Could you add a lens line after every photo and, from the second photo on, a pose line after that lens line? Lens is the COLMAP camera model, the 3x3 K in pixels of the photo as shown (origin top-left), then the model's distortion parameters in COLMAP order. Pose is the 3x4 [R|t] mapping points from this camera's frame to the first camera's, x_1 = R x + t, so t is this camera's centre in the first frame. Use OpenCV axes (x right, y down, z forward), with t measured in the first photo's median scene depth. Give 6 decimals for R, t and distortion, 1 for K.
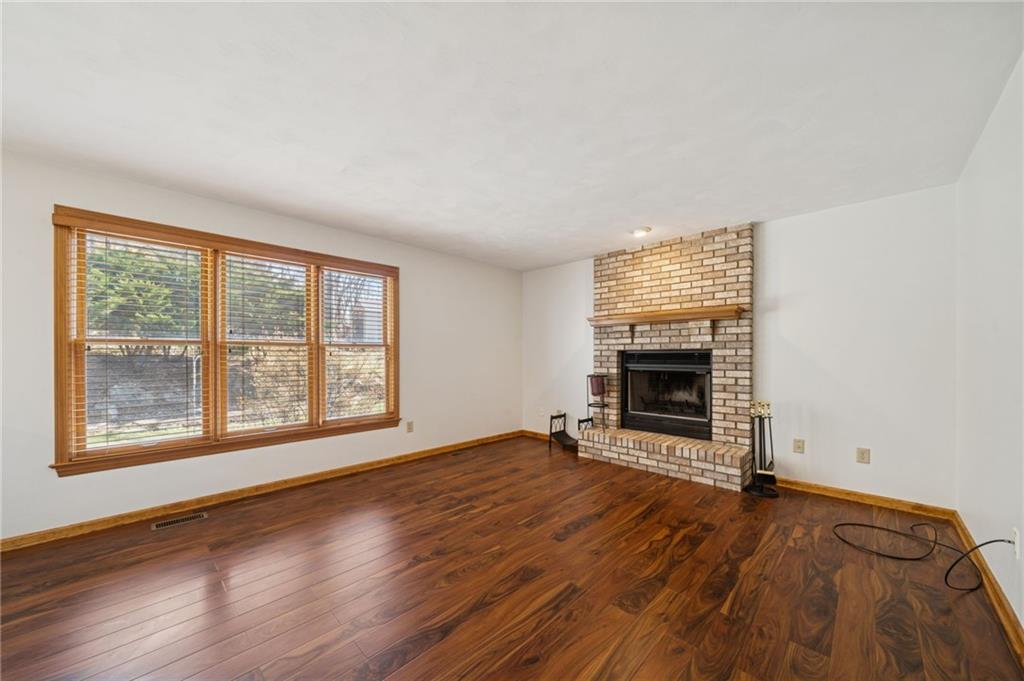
lens RADIAL K [[374.9, 0, 493.0], [0, 374.9, 360.0], [0, 0, 1]] dist [-0.009621, 0.000525]
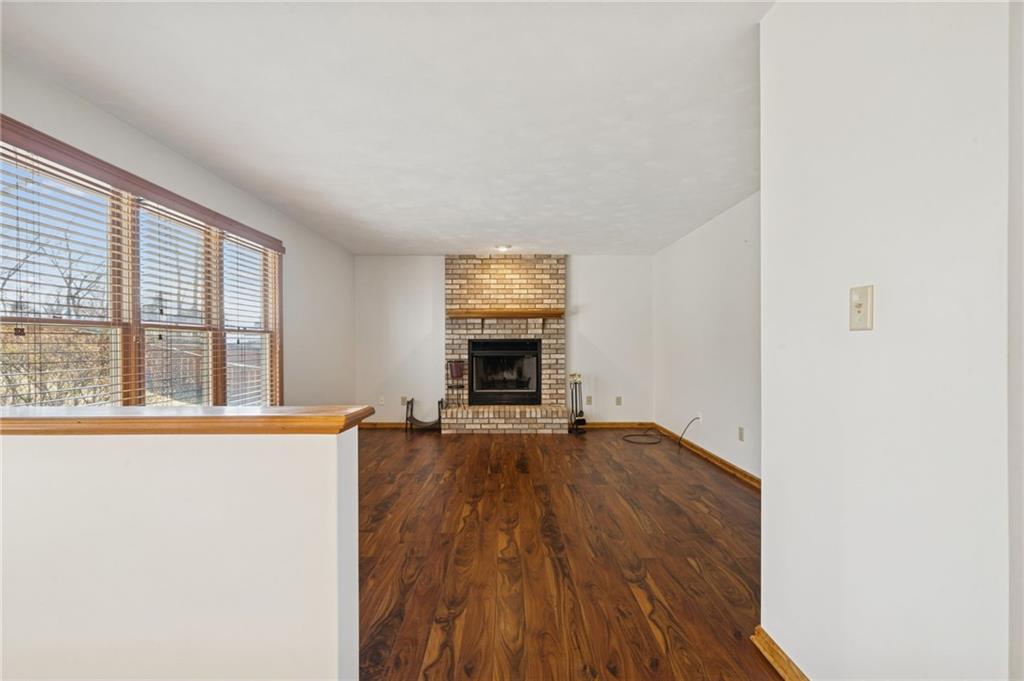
lens RADIAL K [[446.3, 0, 507.6], [0, 446.3, 349.8], [0, 0, 1]] dist [0.020844, 0.000074]
pose [[0.709995, -0.009062, 0.704149, -0.649899], [0.009835, 0.999947, 0.002953, 0.004927], [-0.704138, 0.004829, 0.710046, -0.096001]]
